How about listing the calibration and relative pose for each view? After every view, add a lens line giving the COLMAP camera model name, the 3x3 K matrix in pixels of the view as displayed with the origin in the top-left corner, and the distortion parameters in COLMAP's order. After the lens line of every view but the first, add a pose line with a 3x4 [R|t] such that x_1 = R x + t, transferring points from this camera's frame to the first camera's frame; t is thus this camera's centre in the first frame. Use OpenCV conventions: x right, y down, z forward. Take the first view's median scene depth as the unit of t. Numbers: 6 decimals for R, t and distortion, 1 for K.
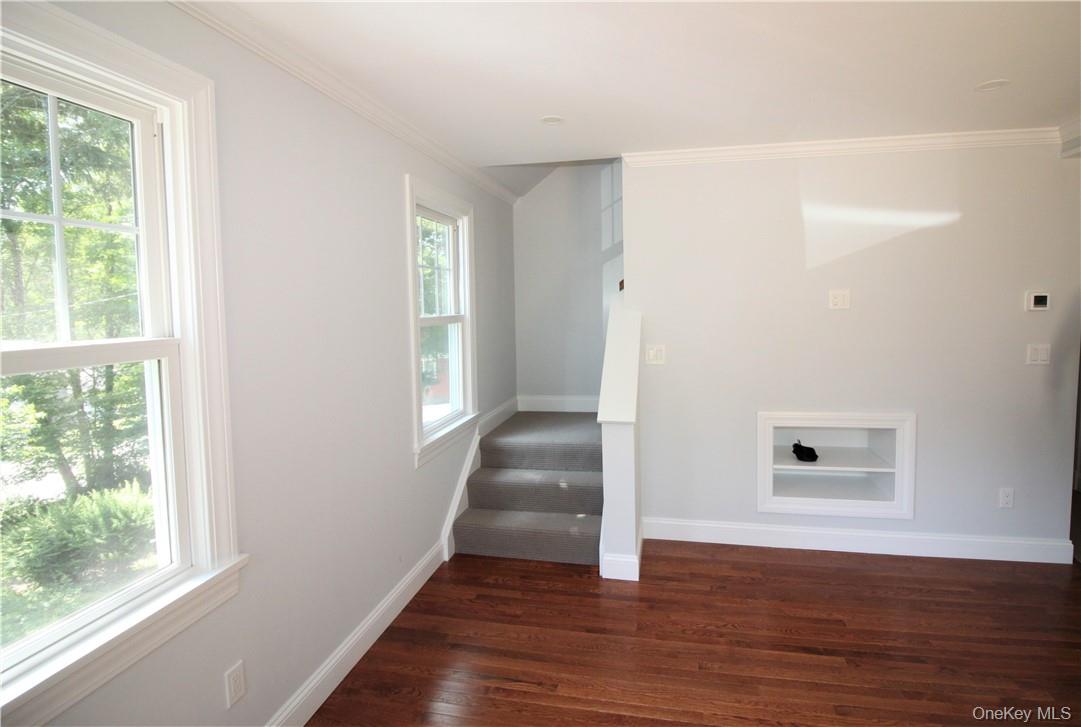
lens RADIAL K [[524.6, 0, 543.0], [0, 524.6, 336.7], [0, 0, 1]] dist [-0.012392, -0.000225]
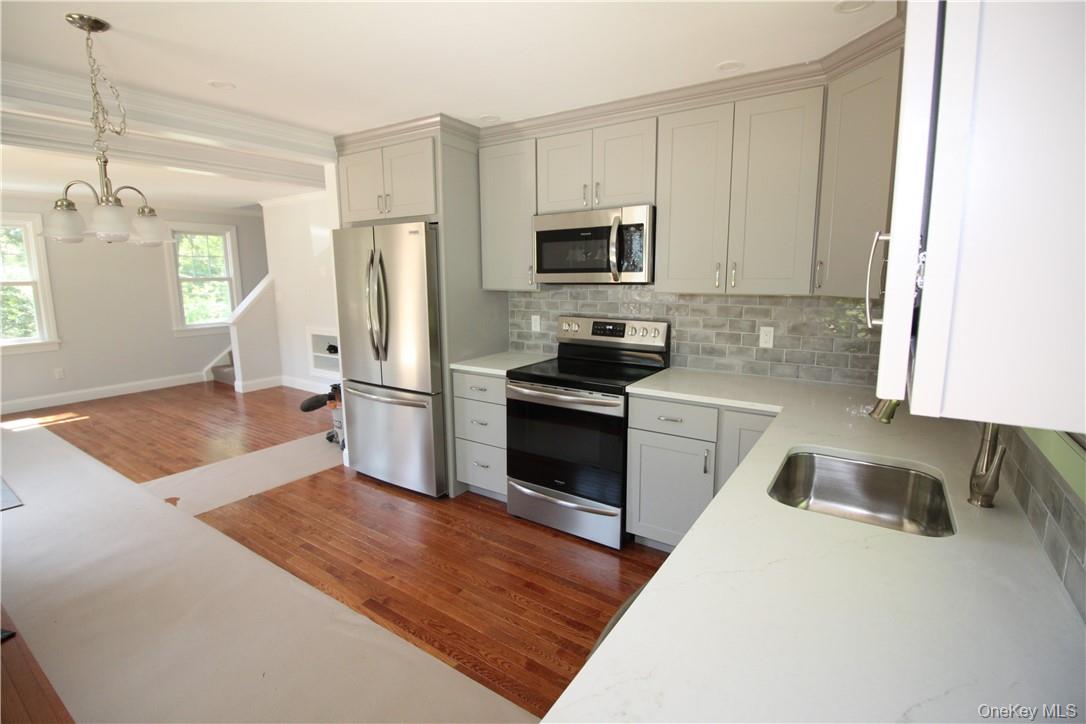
lens RADIAL K [[502.8, 0, 544.7], [0, 502.8, 354.6], [0, 0, 1]] dist [0.000817, -0.013978]
pose [[0.915037, 0.076832, -0.395986, 2.161379], [-0.038270, 0.993800, 0.104392, 0.010688], [0.401551, -0.080368, 0.912303, -0.462382]]
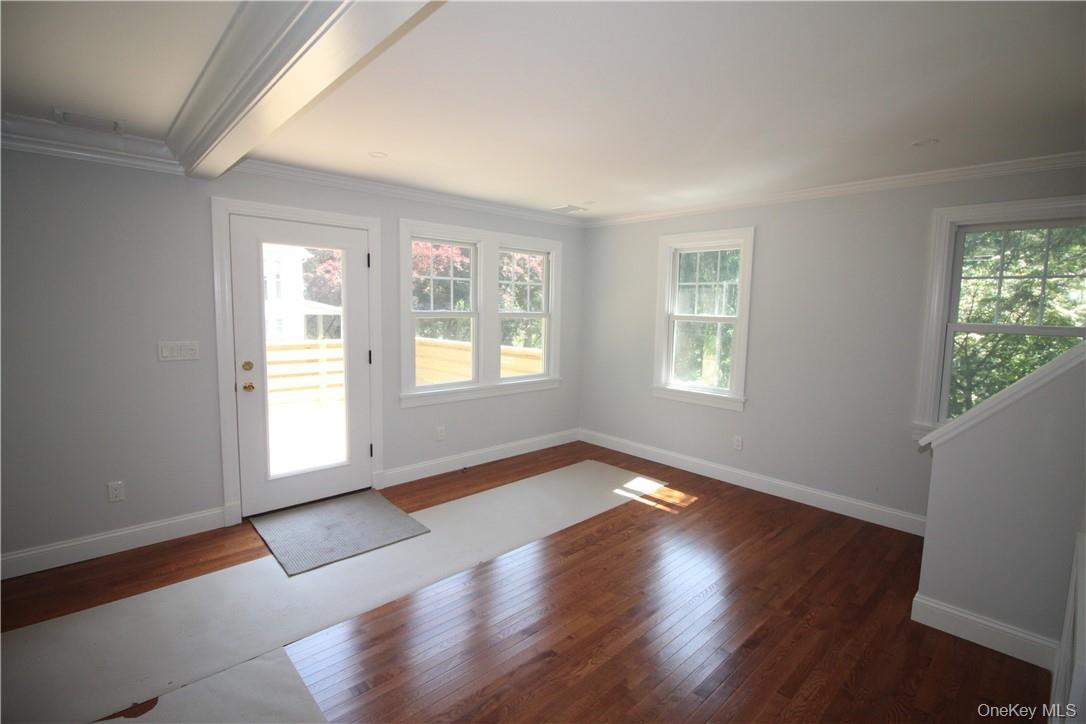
lens RADIAL K [[502.8, 0, 544.7], [0, 502.8, 354.6], [0, 0, 1]] dist [0.000817, -0.013978]
pose [[-0.599002, 0.082895, -0.796445, 1.147584], [-0.063049, 0.986657, 0.150112, -0.071849], [0.798261, 0.140133, -0.585783, 0.881885]]
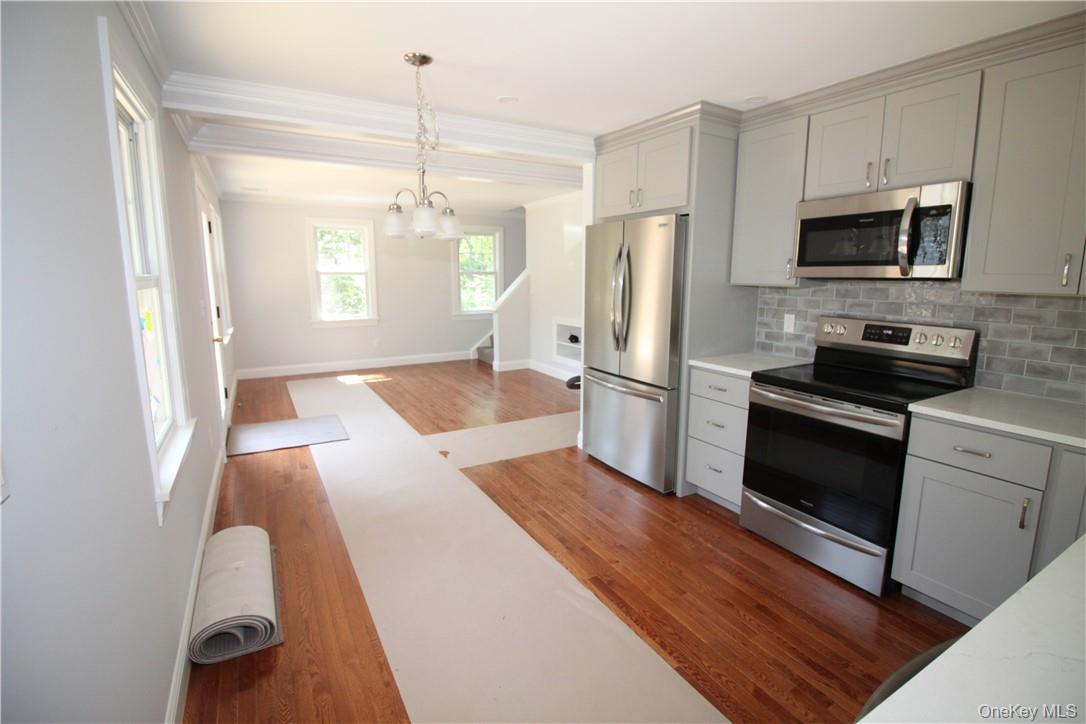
lens RADIAL K [[502.8, 0, 544.7], [0, 502.8, 354.6], [0, 0, 1]] dist [0.000817, -0.013978]
pose [[0.646084, 0.143249, -0.749703, 2.139828], [-0.065793, 0.989027, 0.132278, 0.021206], [0.760425, -0.036137, 0.648419, -0.469212]]
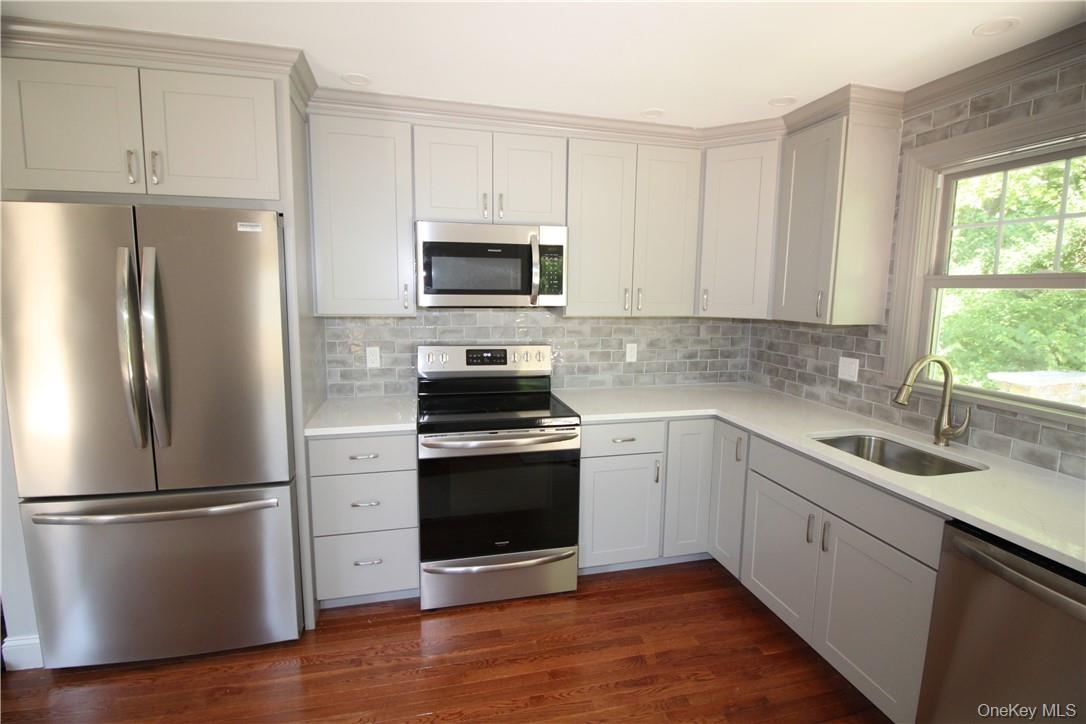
lens RADIAL K [[502.8, 0, 544.7], [0, 502.8, 354.6], [0, 0, 1]] dist [0.000817, -0.013978]
pose [[0.912916, -0.021250, 0.407593, 1.577276], [-0.002908, 0.998280, 0.058560, 0.002739], [-0.408137, -0.054646, 0.911284, -0.343528]]
